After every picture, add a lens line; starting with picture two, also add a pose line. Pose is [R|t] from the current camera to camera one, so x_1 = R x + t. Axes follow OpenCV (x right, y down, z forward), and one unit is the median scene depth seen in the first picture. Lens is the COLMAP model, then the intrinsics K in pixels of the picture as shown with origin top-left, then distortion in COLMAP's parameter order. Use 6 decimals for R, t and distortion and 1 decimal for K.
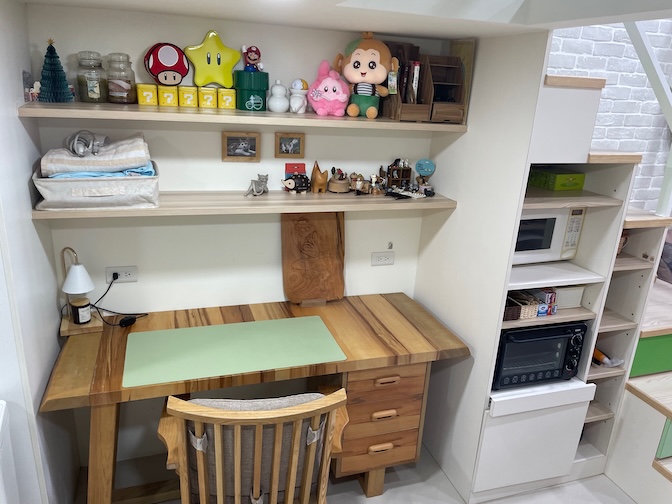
lens RADIAL K [[504.7, 0, 336.0], [0, 504.7, 252.0], [0, 0, 1]] dist [0.110380, -0.147620]
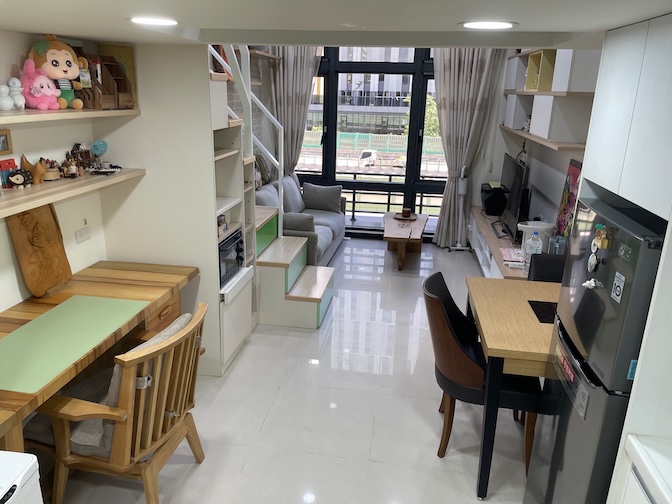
lens RADIAL K [[504.7, 0, 336.0], [0, 504.7, 252.0], [0, 0, 1]] dist [0.110380, -0.147620]
pose [[0.455347, -0.309883, 0.834645, -0.685620], [0.273774, 0.940785, 0.199931, -0.028374], [-0.847176, 0.137466, 0.513221, -0.048877]]
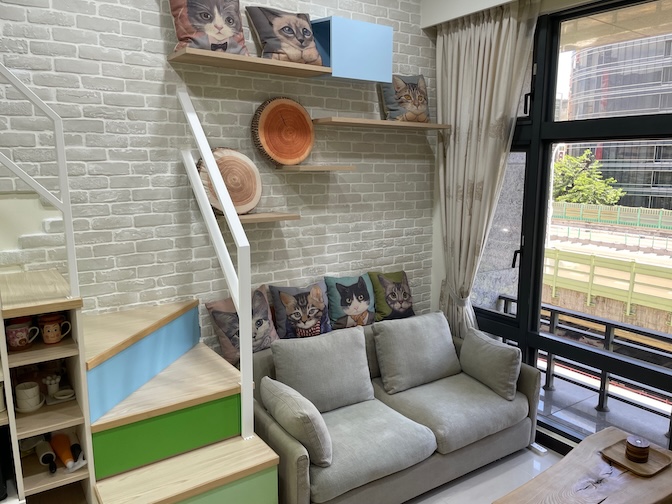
lens RADIAL K [[504.7, 0, 336.0], [0, 504.7, 252.0], [0, 0, 1]] dist [0.110380, -0.147620]
pose [[0.959557, -0.099935, 0.263180, 0.747670], [0.135727, 0.983269, -0.121491, 0.021607], [-0.246636, 0.152298, 0.957066, -0.002644]]
